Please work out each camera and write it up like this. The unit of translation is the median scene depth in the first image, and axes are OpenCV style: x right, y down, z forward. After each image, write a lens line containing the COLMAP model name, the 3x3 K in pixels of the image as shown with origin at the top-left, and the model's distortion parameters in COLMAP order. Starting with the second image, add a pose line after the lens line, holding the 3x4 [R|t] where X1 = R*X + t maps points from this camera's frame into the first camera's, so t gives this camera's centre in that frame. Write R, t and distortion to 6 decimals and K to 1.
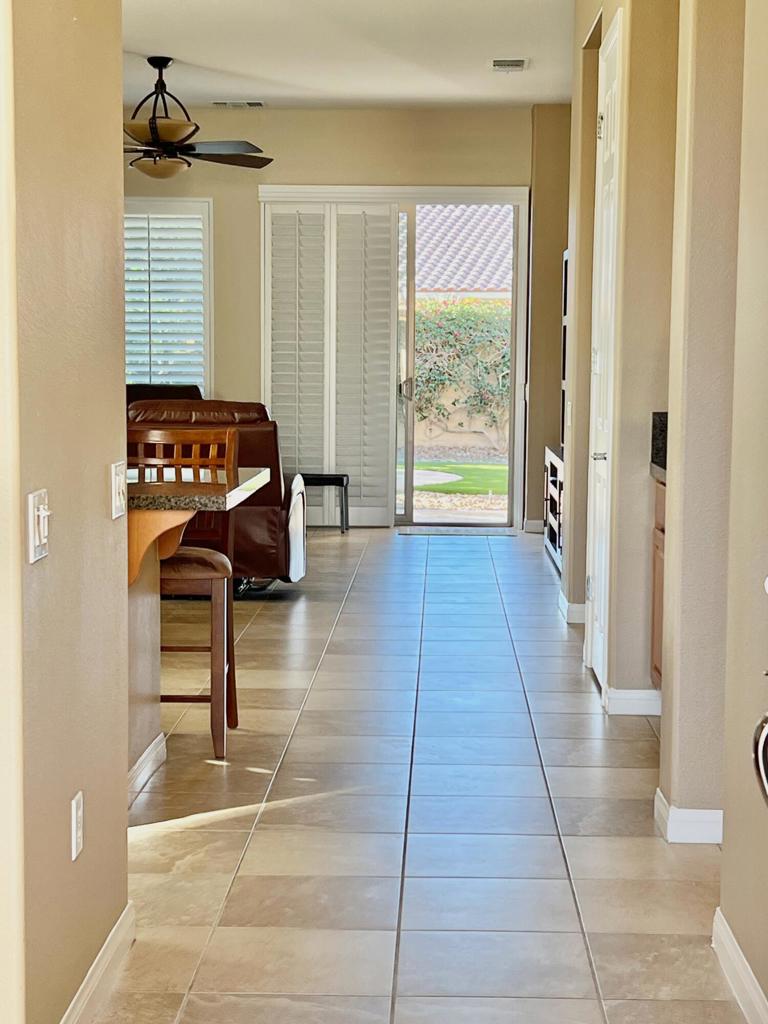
lens RADIAL K [[1823.9, 0, 387.3], [0, 1823.9, 517.3], [0, 0, 1]] dist [0.162686, 0.000000]
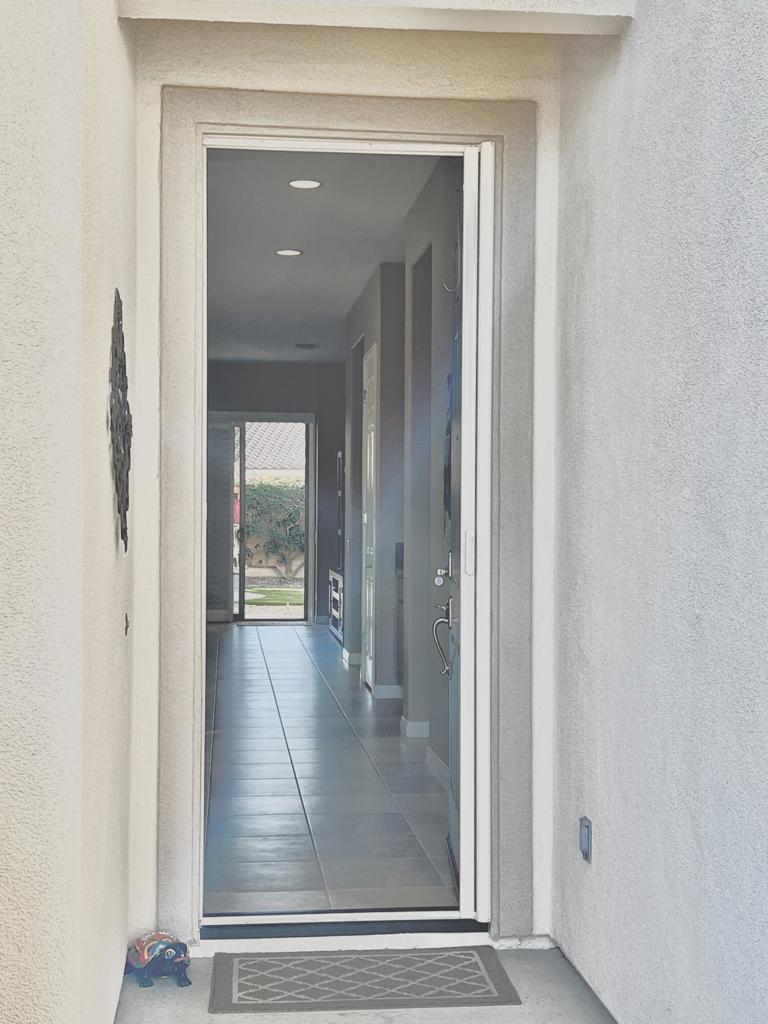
lens RADIAL K [[1396.9, 0, 383.5], [0, 1396.9, 512.8], [0, 0, 1]] dist [0.152110, 0.000000]
pose [[0.990037, -0.003469, 0.140765, -0.045201], [0.015989, 0.996000, -0.087906, 0.023590], [-0.139897, 0.089281, 0.986133, -0.275014]]
